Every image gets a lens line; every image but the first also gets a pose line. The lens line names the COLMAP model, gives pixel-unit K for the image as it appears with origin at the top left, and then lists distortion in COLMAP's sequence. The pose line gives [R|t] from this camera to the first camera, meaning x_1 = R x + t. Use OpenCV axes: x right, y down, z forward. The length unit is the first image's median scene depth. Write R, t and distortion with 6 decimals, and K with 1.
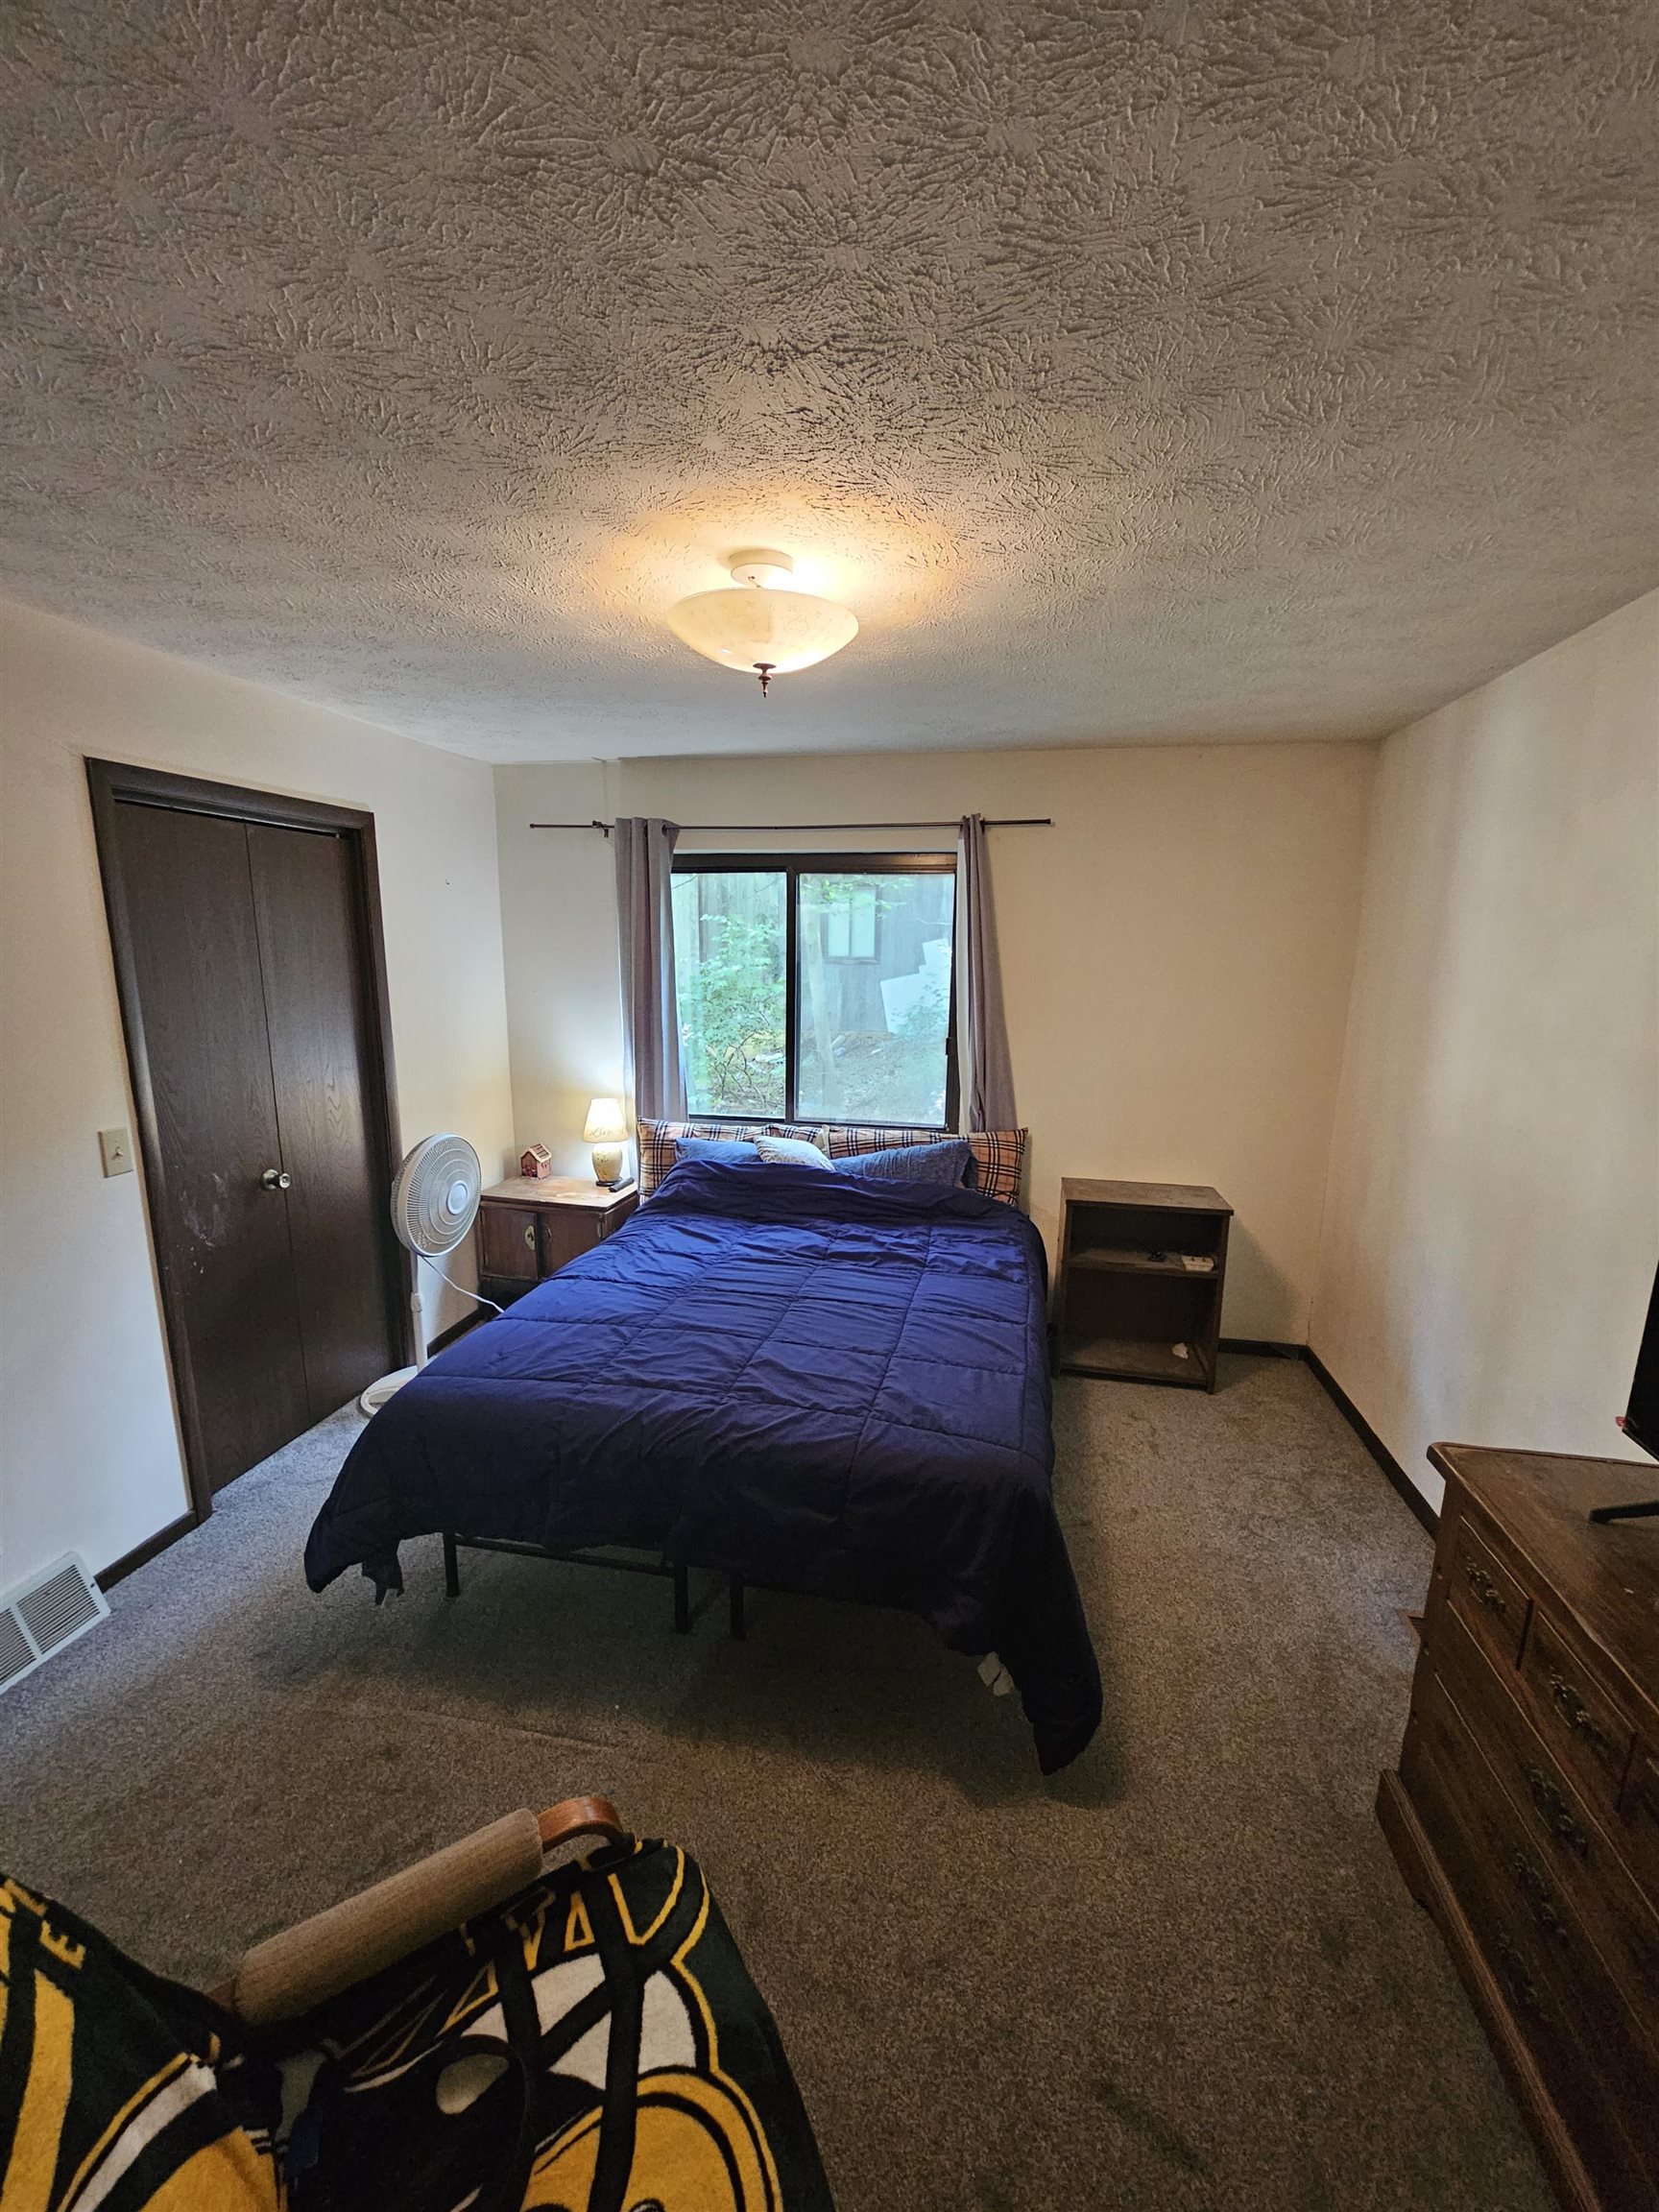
lens RADIAL K [[901.0, 0, 833.8], [0, 901.0, 1114.9], [0, 0, 1]] dist [-0.001143, 0.000312]
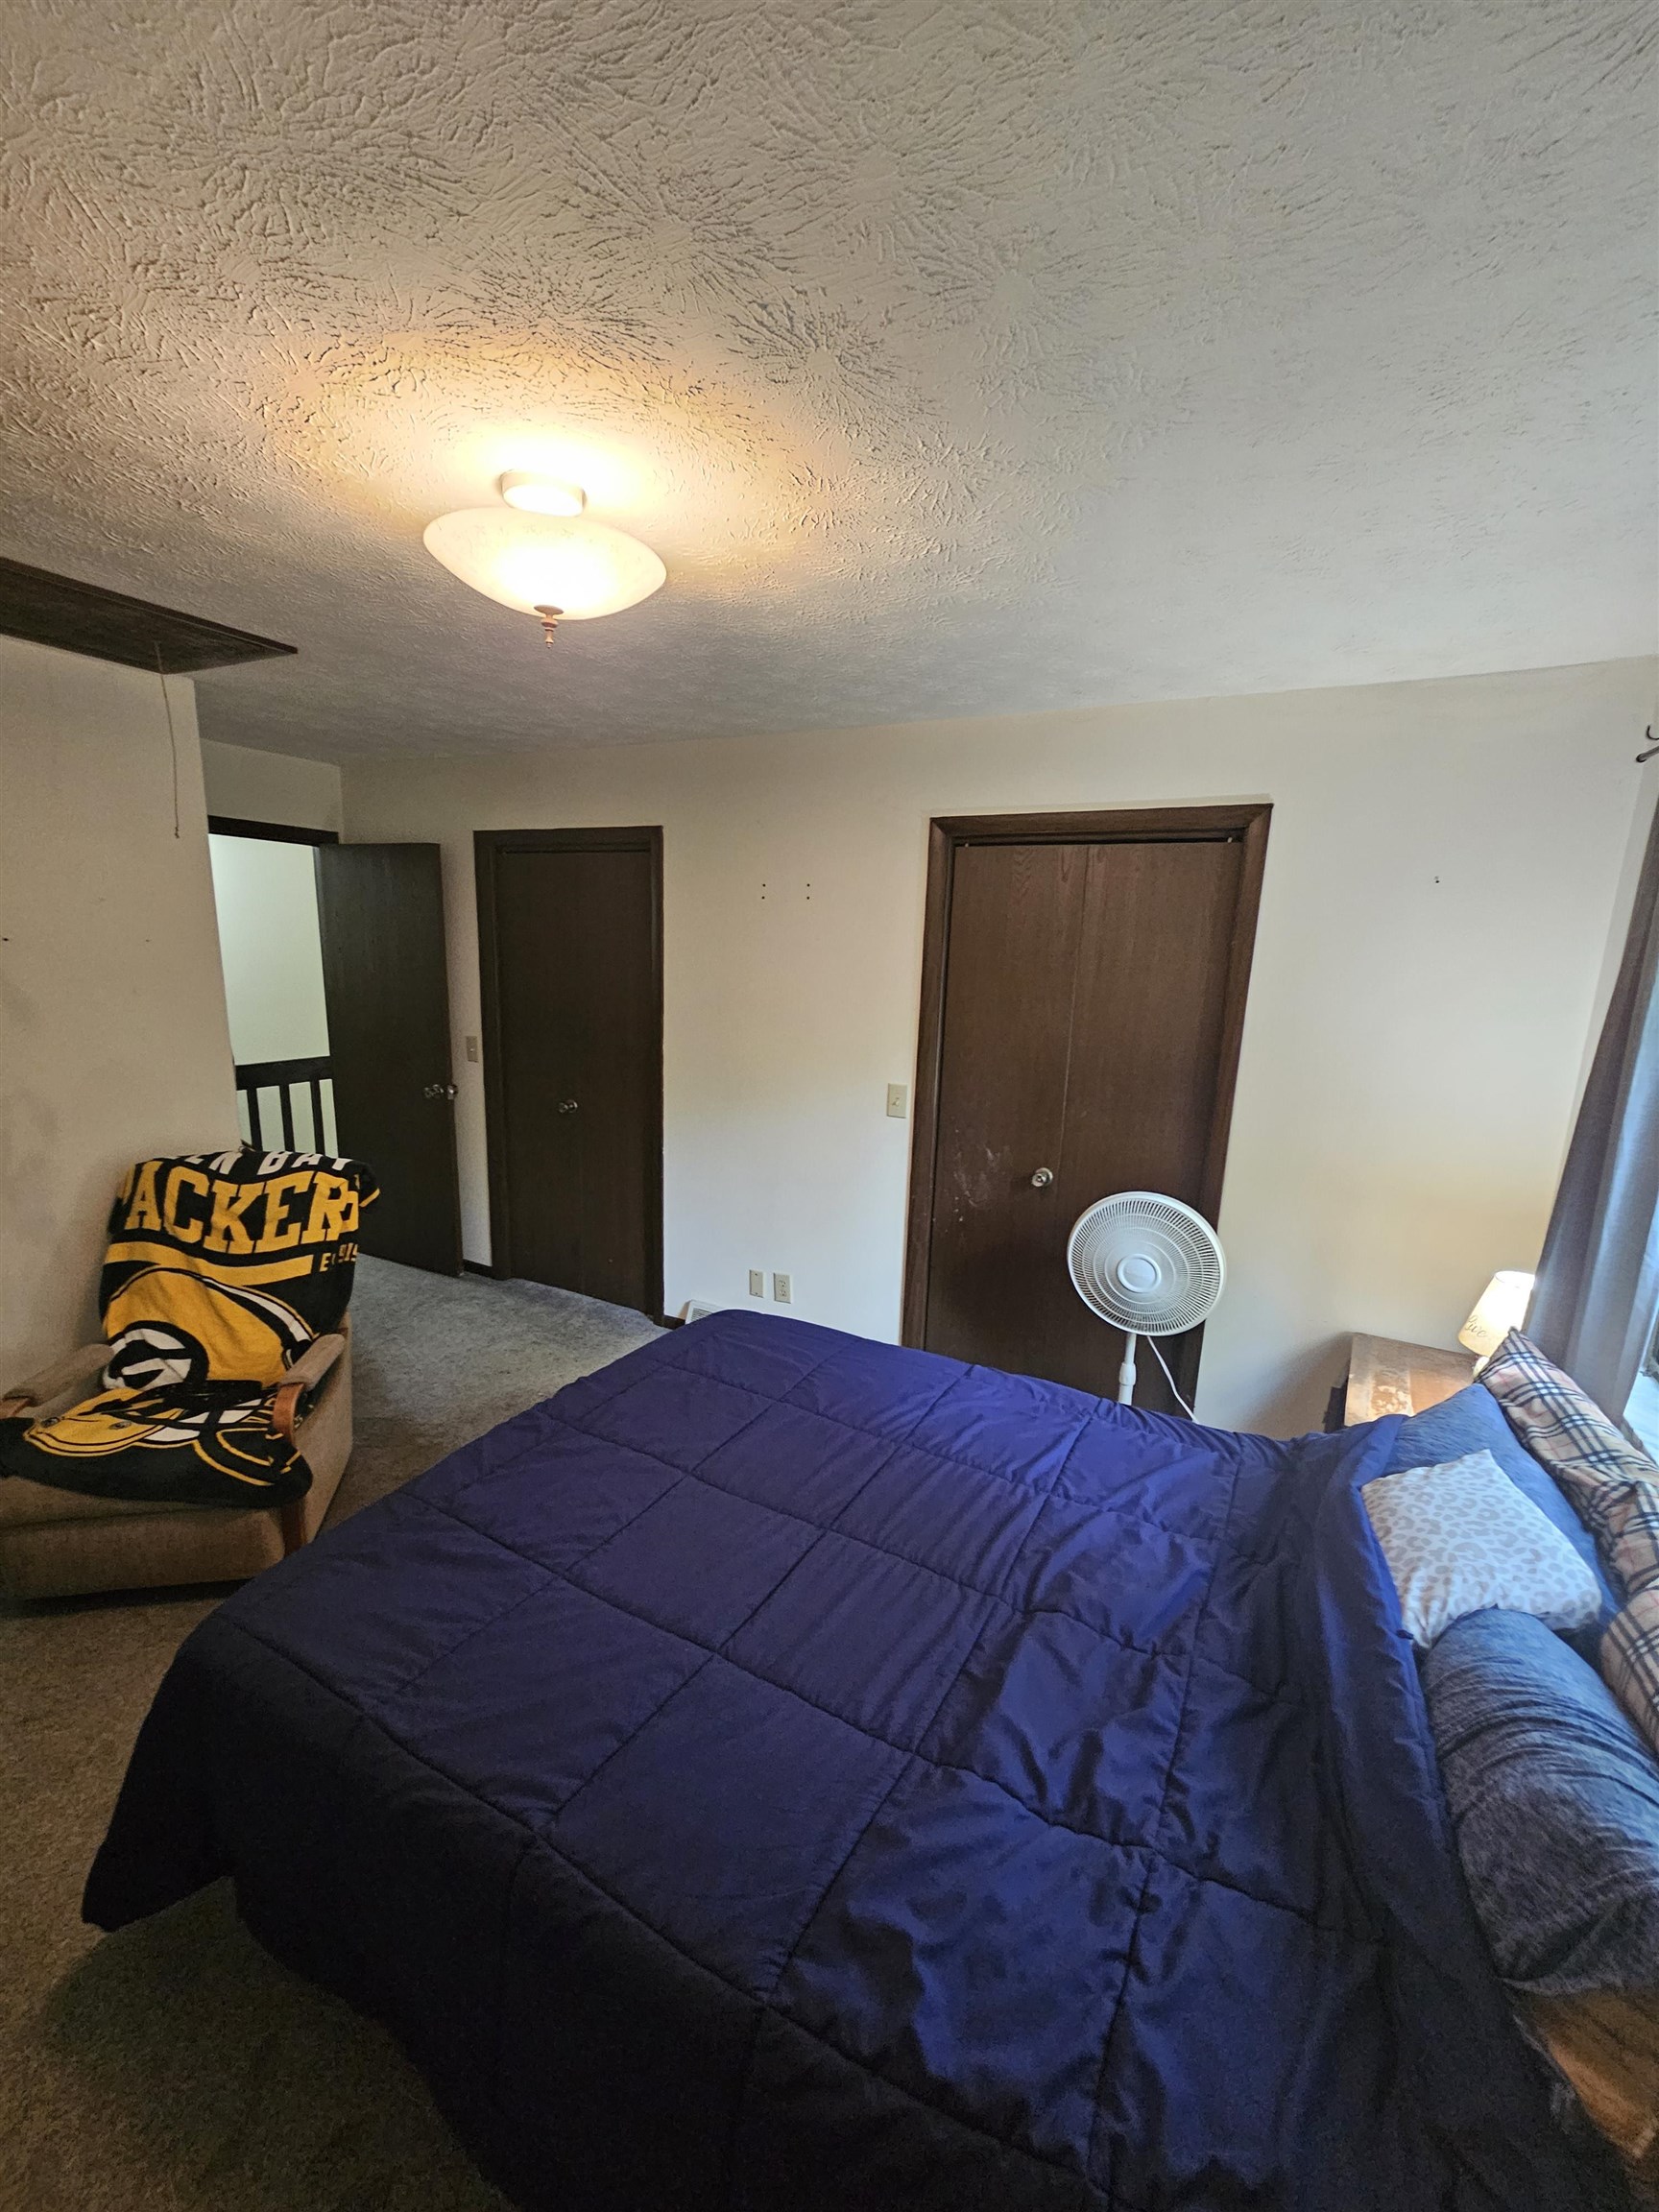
lens RADIAL K [[901.0, 0, 825.8], [0, 901.0, 1123.1], [0, 0, 1]] dist [-0.001143, 0.000312]
pose [[-0.287259, 0.174512, -0.941822, 0.574973], [-0.211398, 0.947467, 0.240035, -0.244516], [0.934234, 0.268051, -0.235277, 1.261417]]
